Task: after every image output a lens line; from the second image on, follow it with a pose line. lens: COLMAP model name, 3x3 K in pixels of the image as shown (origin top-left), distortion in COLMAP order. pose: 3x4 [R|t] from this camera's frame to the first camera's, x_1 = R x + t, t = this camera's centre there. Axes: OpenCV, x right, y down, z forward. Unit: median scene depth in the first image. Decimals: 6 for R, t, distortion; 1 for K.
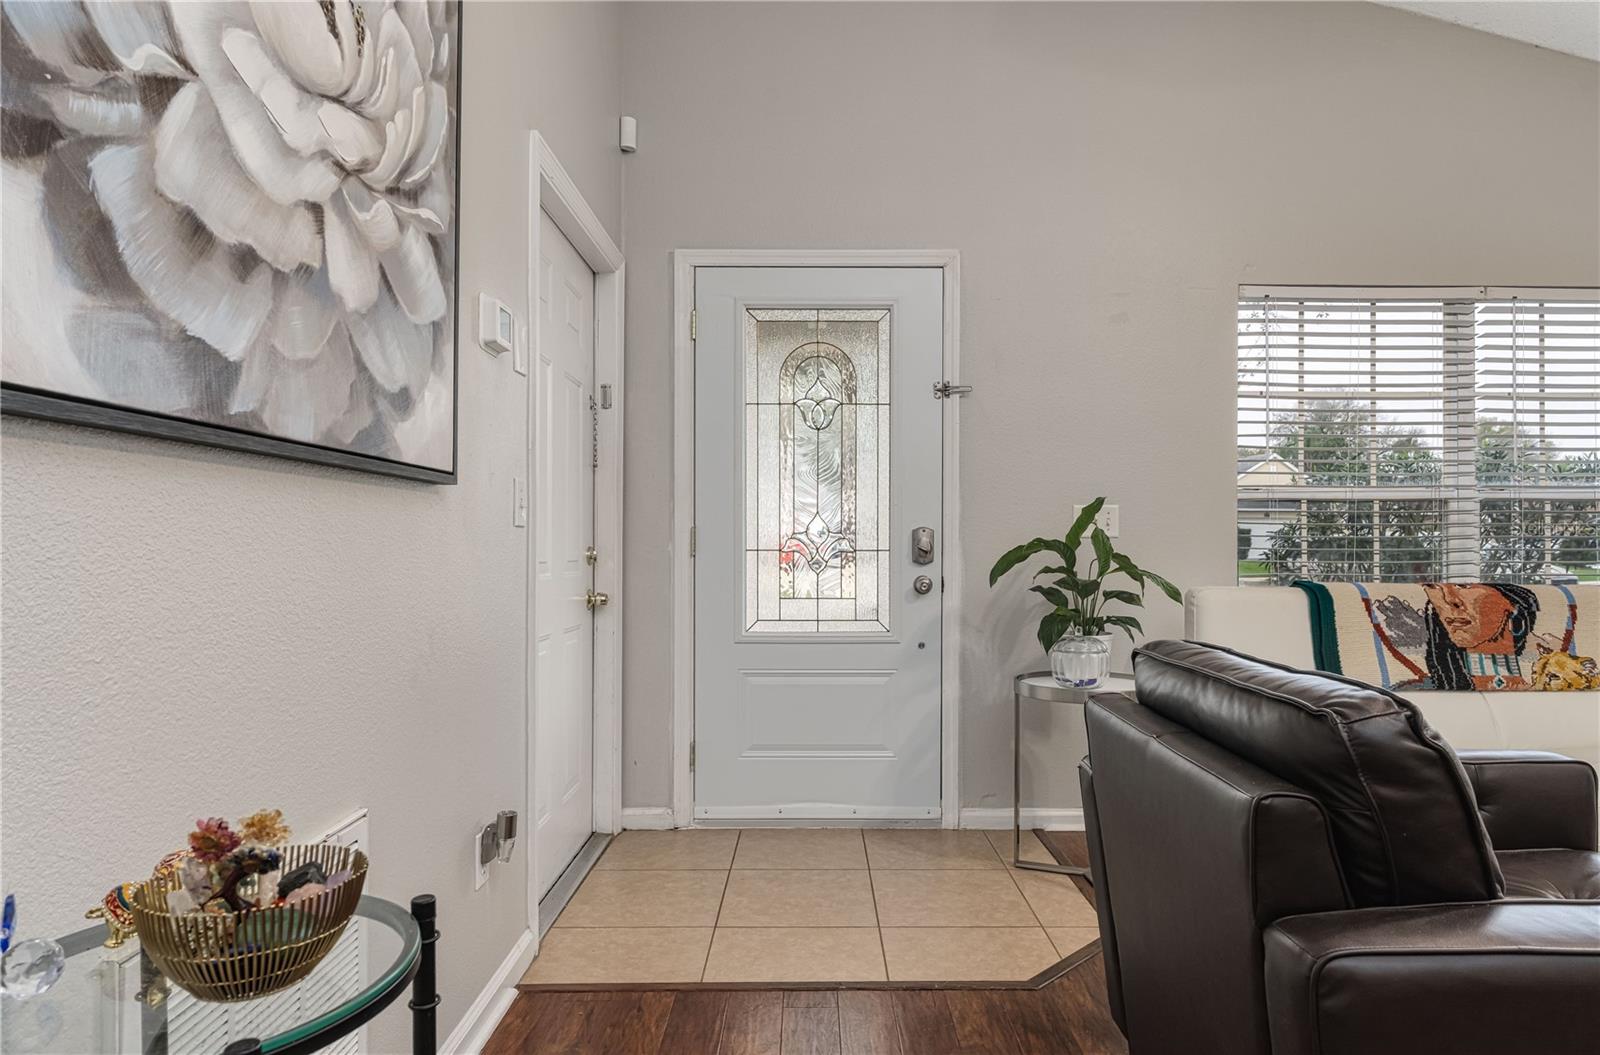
lens RADIAL K [[919.3, 0, 804.0], [0, 919.3, 533.4], [0, 0, 1]] dist [-0.002542, -0.000253]
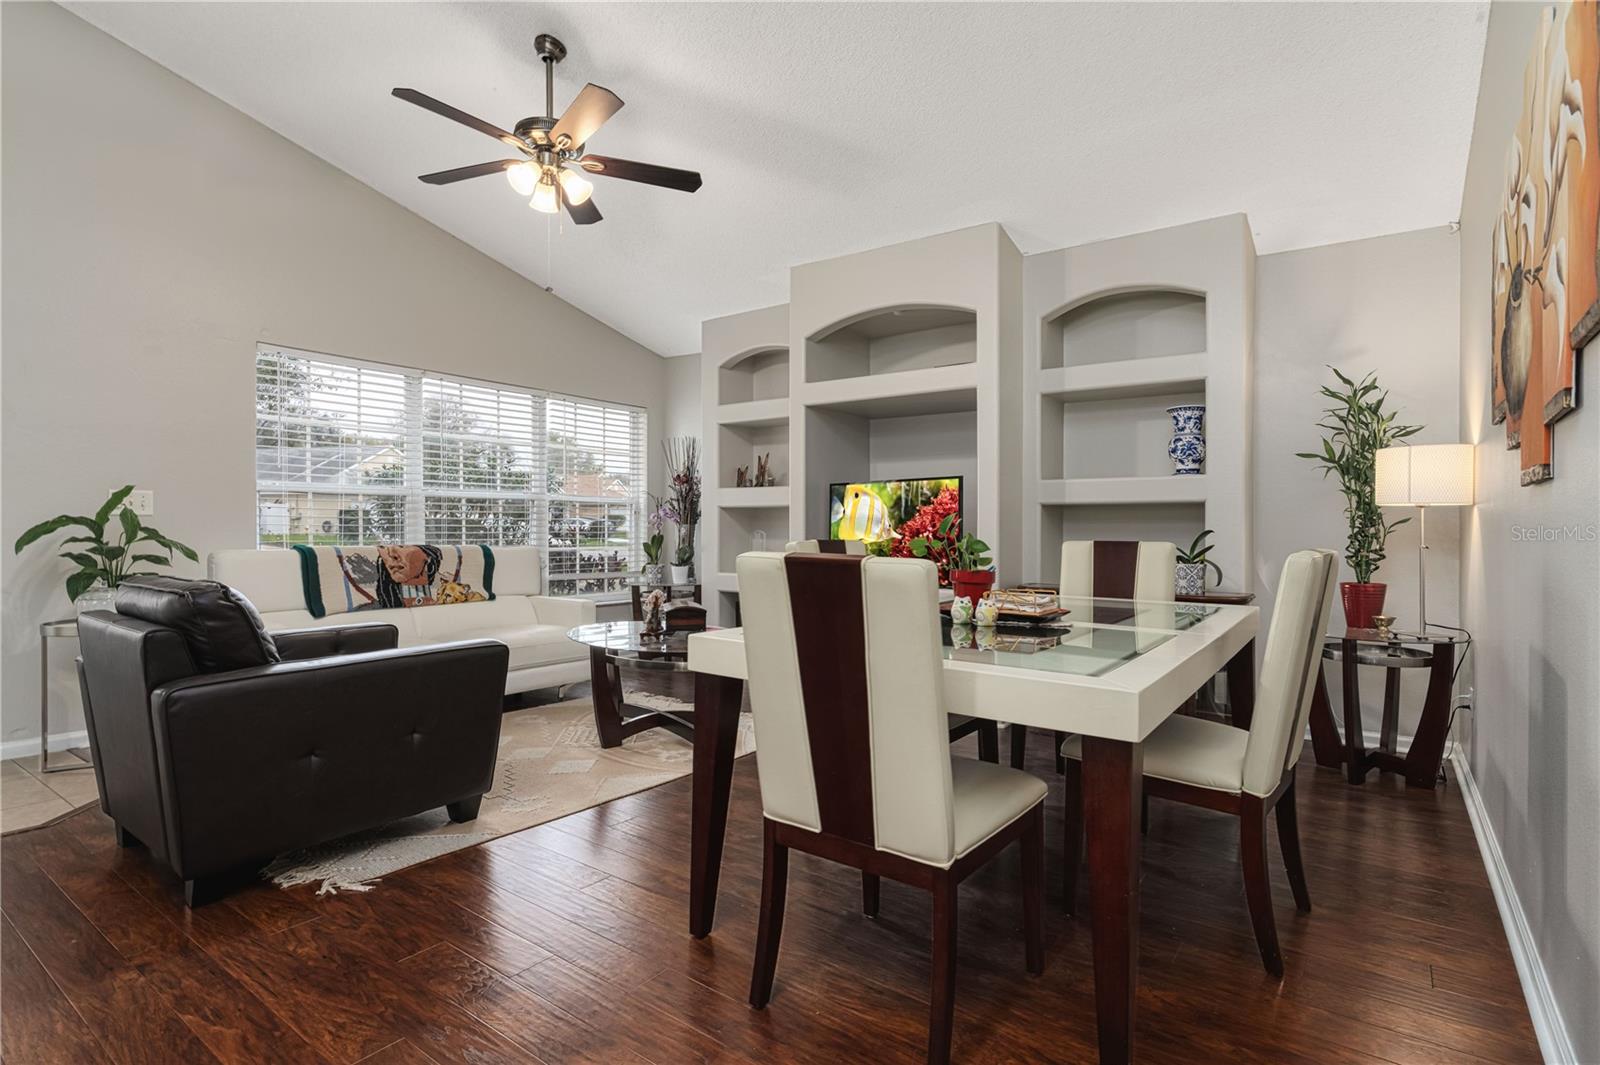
lens RADIAL K [[814.4, 0, 812.7], [0, 814.4, 537.8], [0, 0, 1]] dist [0.004663, 0.001520]
pose [[0.592720, -0.009419, 0.805354, -0.049655], [-0.013566, 0.999673, 0.021676, -0.002299], [-0.805294, -0.023773, 0.592398, -0.522896]]
